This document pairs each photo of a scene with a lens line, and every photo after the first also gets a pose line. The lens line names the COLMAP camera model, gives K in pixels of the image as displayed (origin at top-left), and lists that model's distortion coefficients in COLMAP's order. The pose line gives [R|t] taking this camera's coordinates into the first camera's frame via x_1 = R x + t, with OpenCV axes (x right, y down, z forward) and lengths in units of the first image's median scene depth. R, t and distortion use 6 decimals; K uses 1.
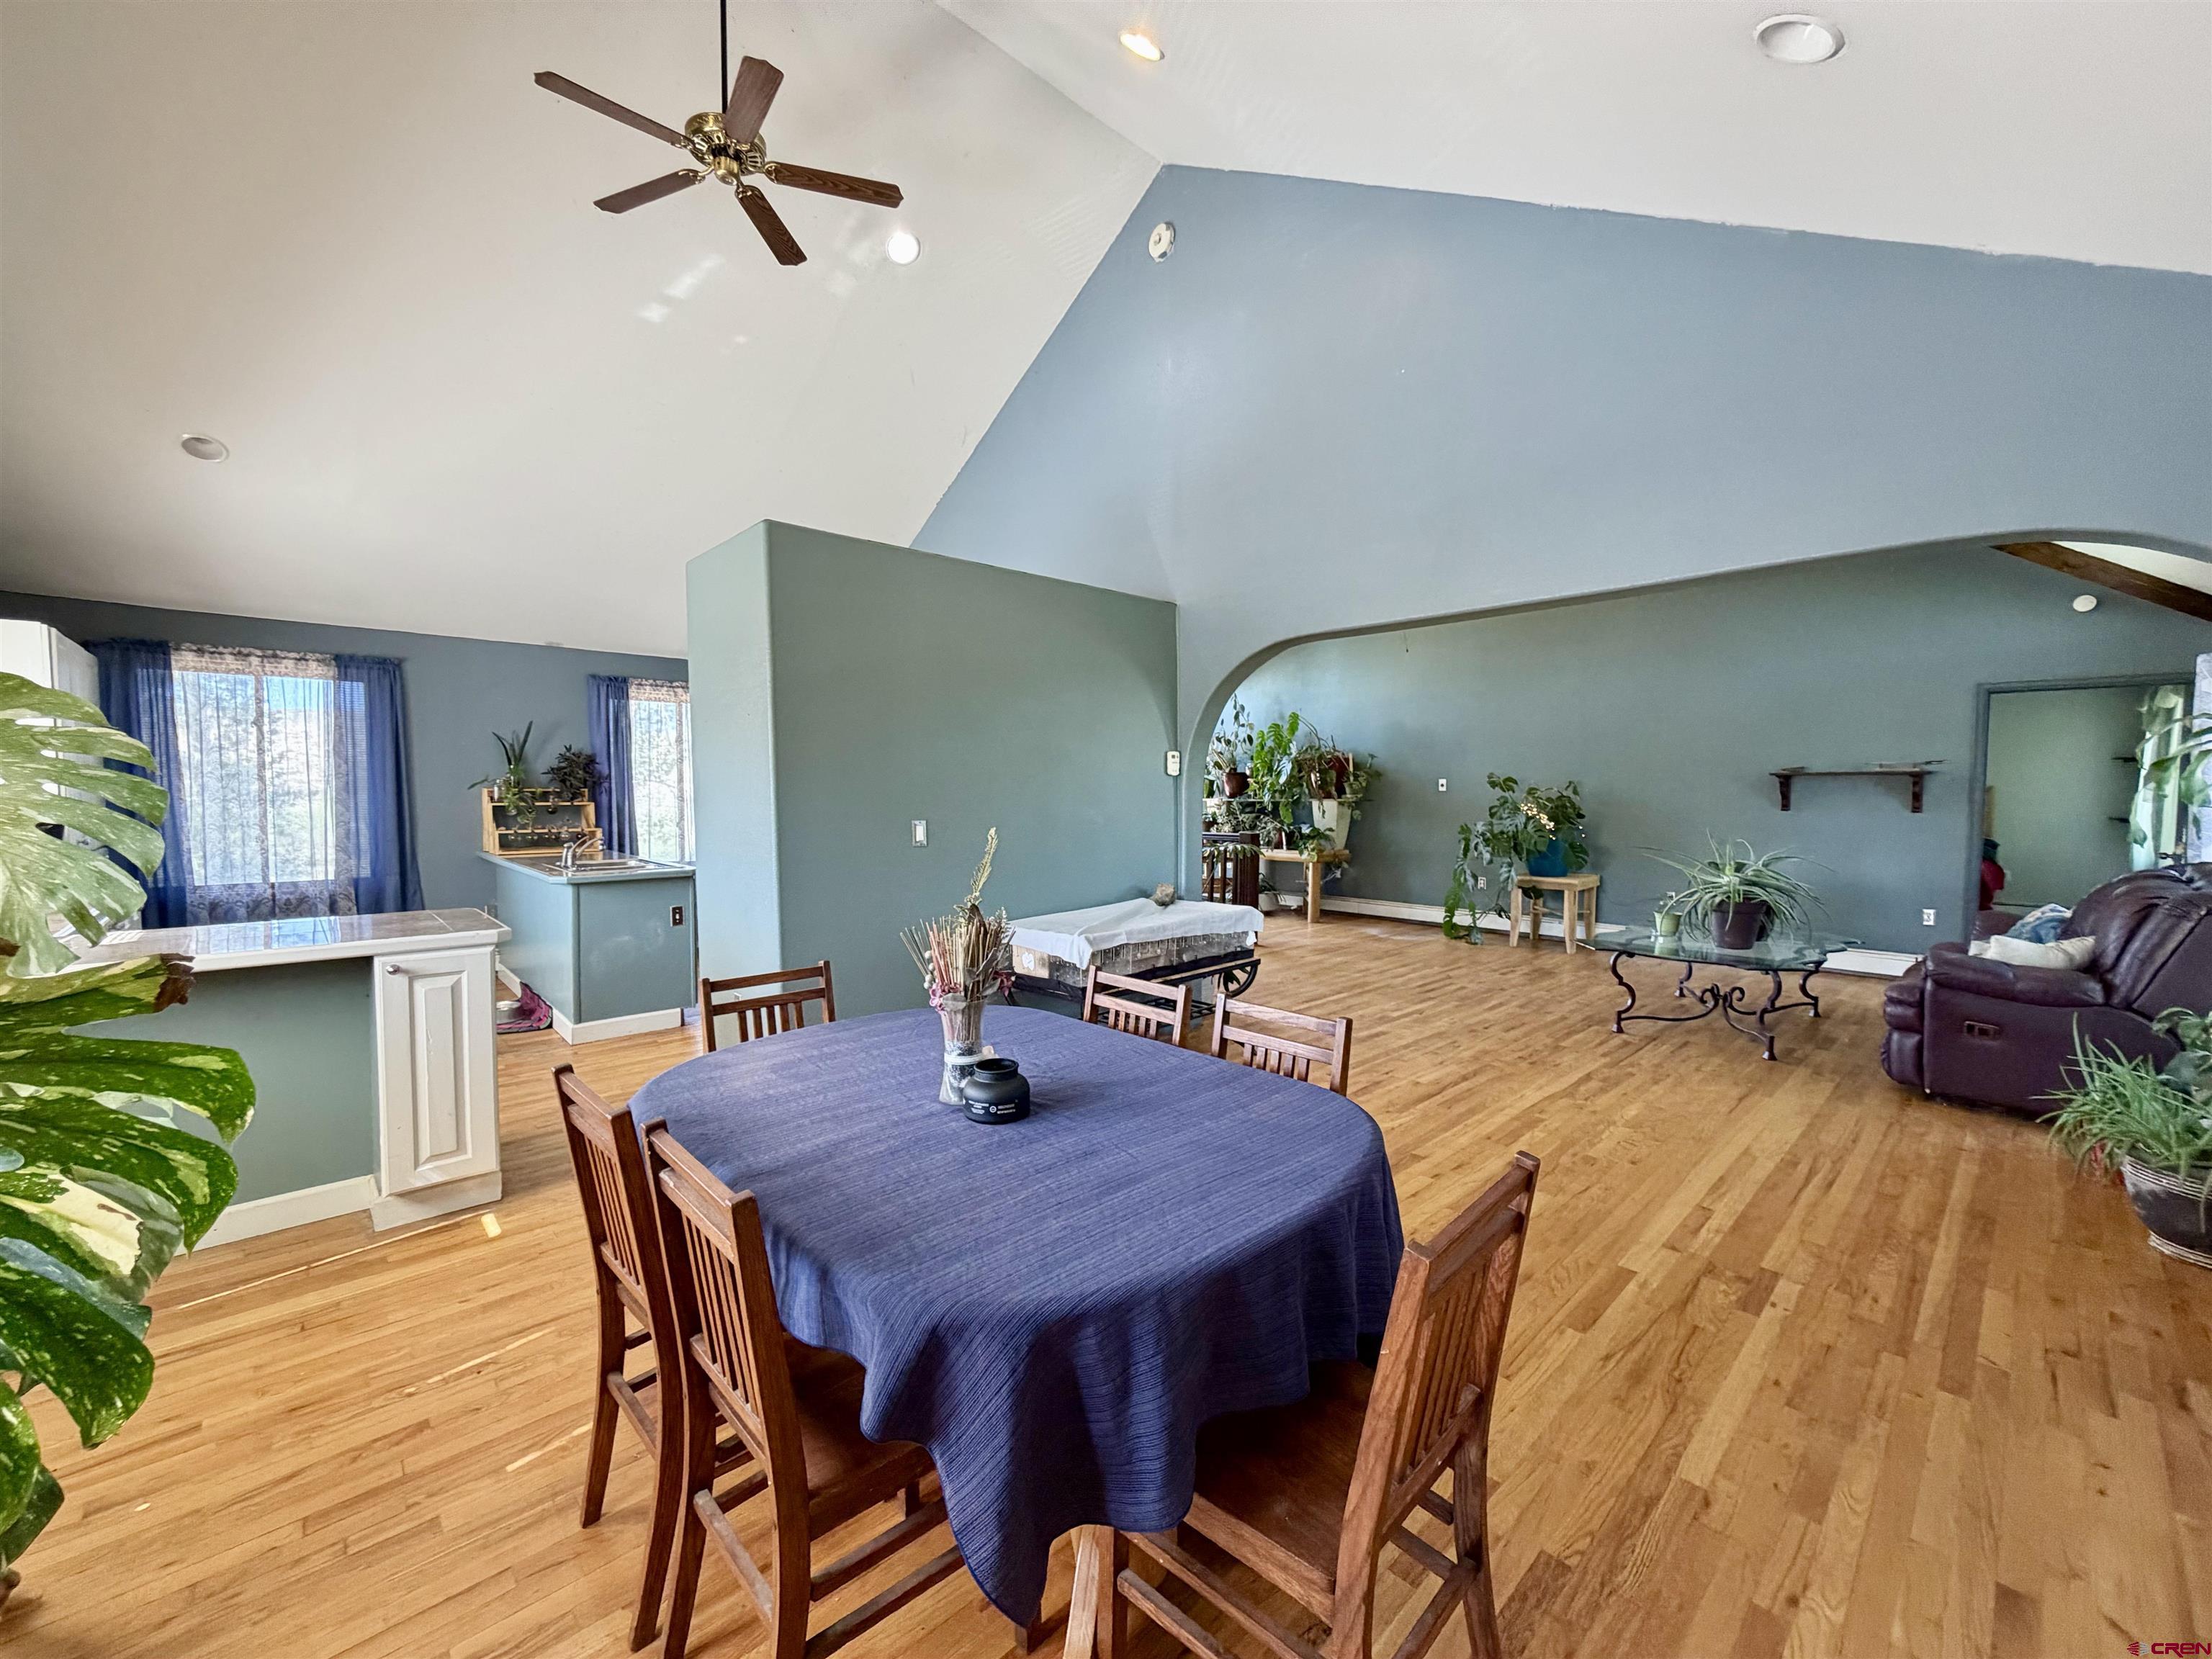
lens RADIAL K [[882.0, 0, 1118.7], [0, 882.0, 829.8], [0, 0, 1]] dist [-0.001017, 0.000448]
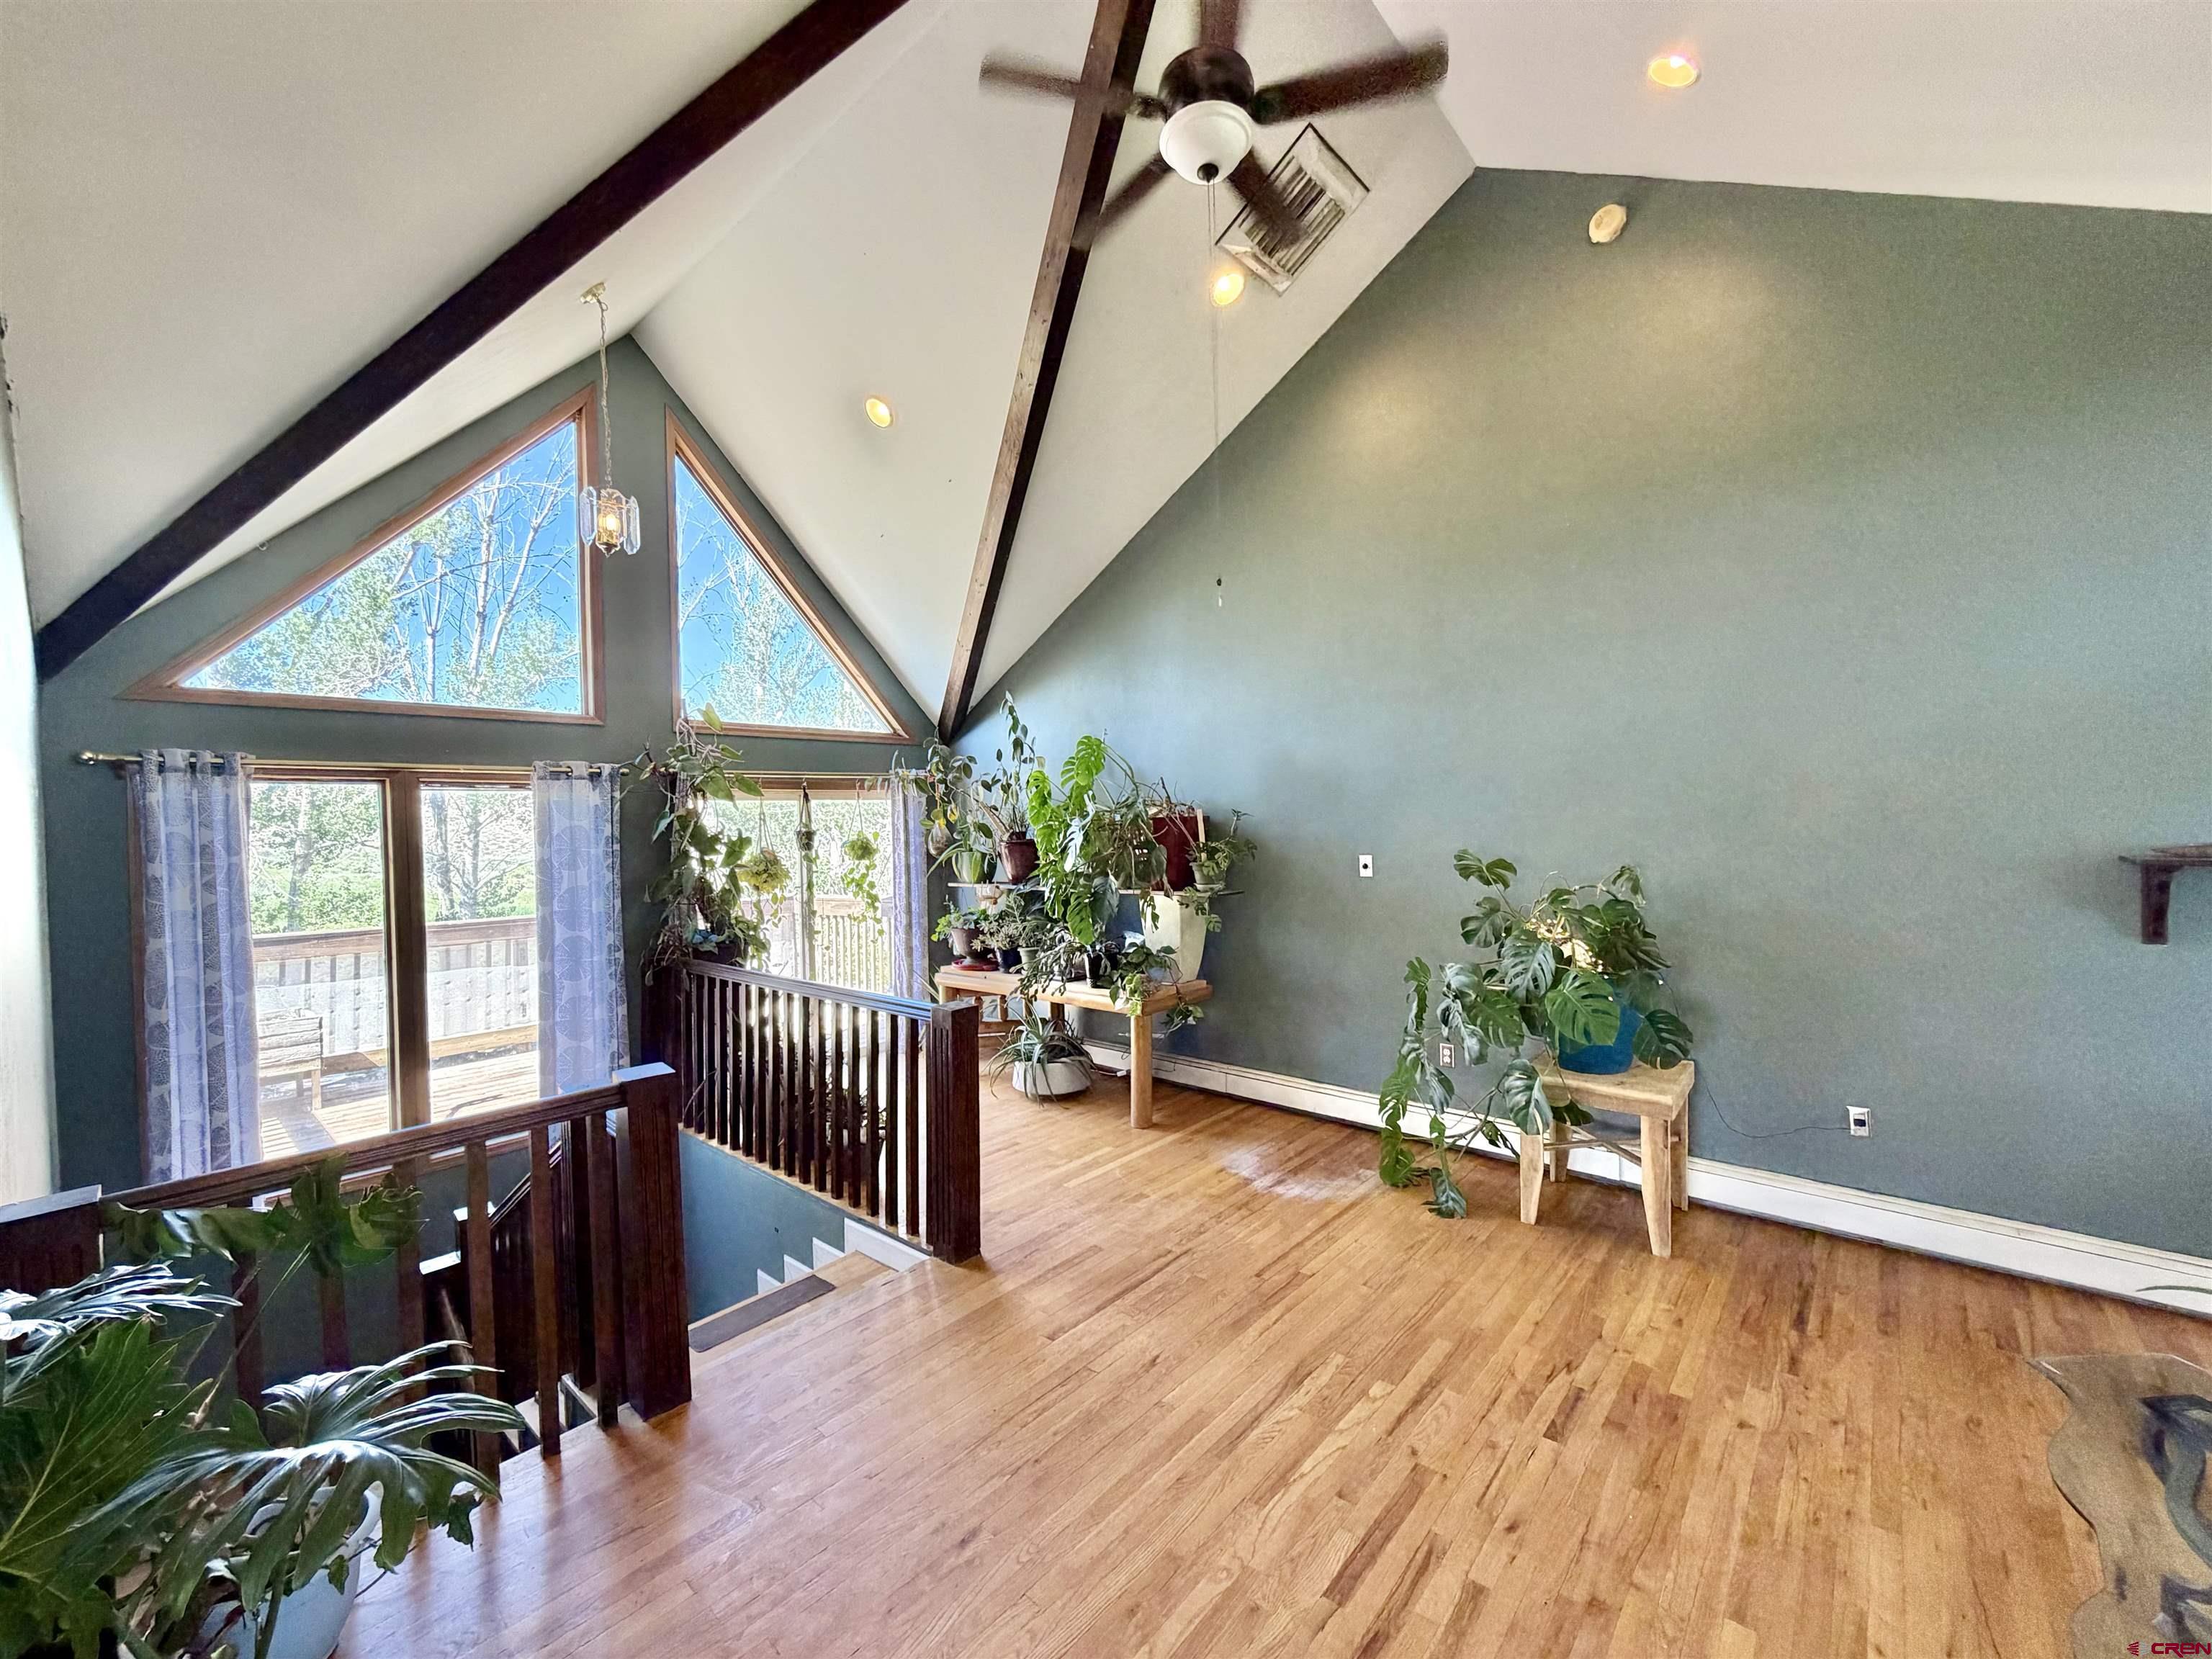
lens RADIAL K [[882.0, 0, 1118.7], [0, 882.0, 829.8], [0, 0, 1]] dist [-0.001017, 0.000448]
pose [[0.995415, -0.025853, 0.092087, 0.160975], [0.028855, 0.999090, -0.031413, -0.057586], [-0.091191, 0.033926, 0.995255, 0.457294]]
